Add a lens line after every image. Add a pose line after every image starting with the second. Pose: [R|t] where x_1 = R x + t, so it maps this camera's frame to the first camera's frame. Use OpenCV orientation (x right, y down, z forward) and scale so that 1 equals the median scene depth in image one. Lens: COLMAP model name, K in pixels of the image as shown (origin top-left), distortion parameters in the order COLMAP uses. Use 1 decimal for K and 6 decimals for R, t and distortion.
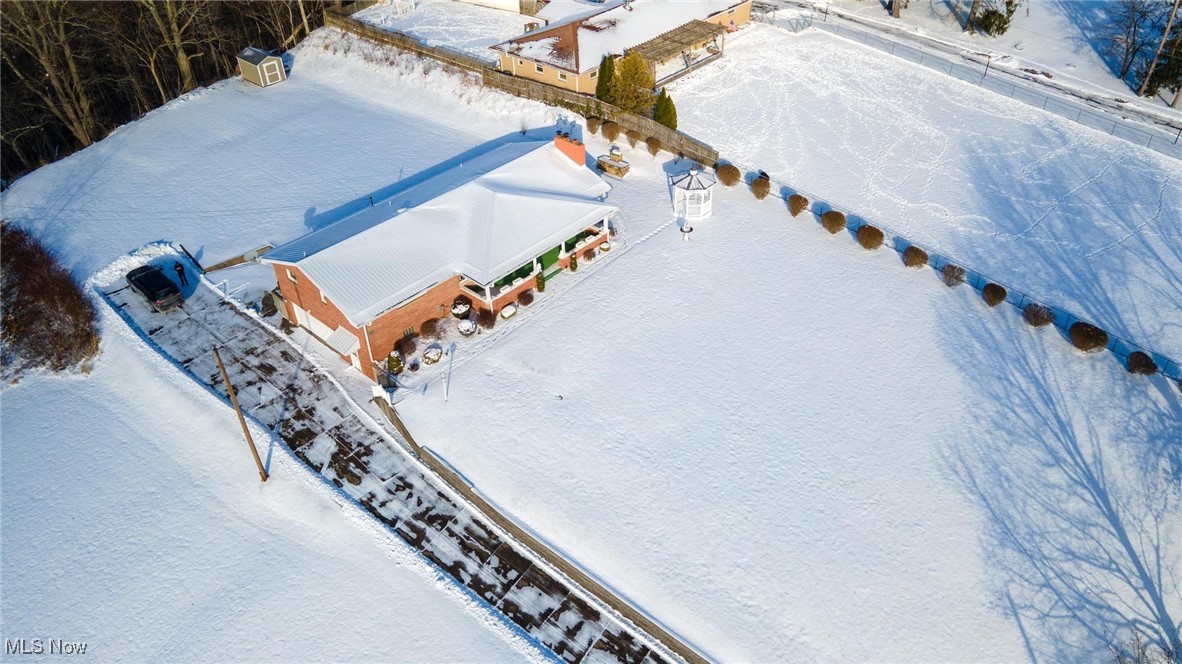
lens RADIAL K [[856.5, 0, 591.0], [0, 856.5, 332.0], [0, 0, 1]] dist [-0.002624, 0.065043]
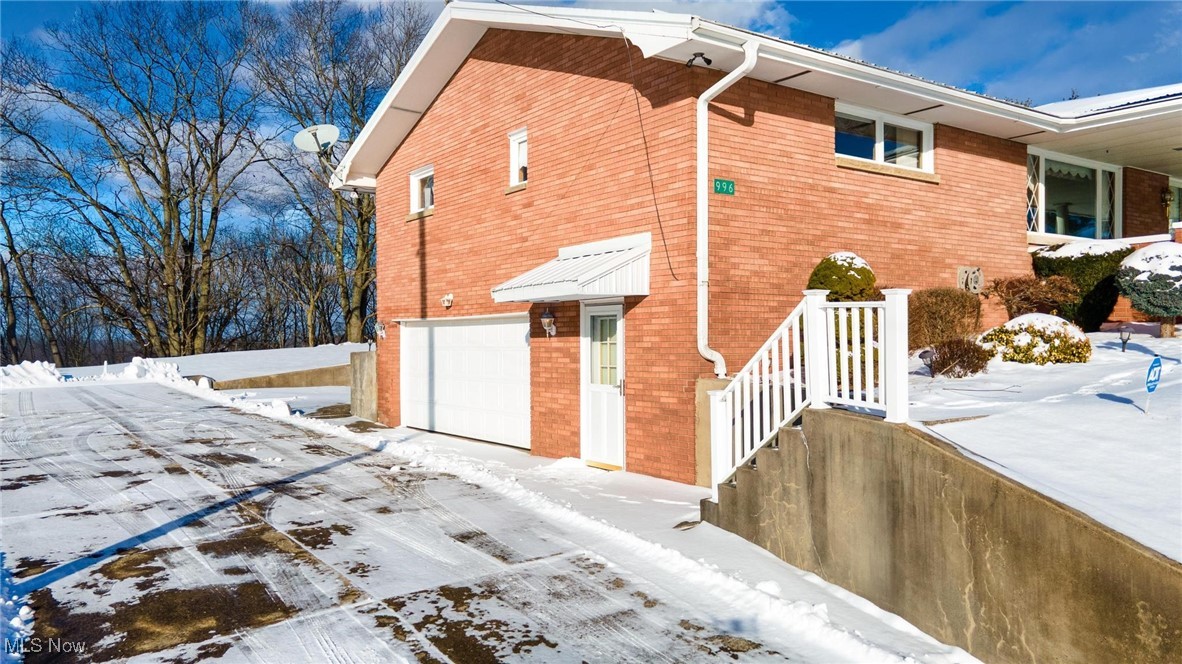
lens RADIAL K [[856.3, 0, 592.1], [0, 856.3, 351.4], [0, 0, 1]] dist [0.029057, -0.001625]
pose [[0.979493, 0.025660, -0.199836, -0.243005], [-0.139992, 0.799995, -0.583447, 0.150688], [0.144897, 0.599457, 0.787182, 0.851007]]
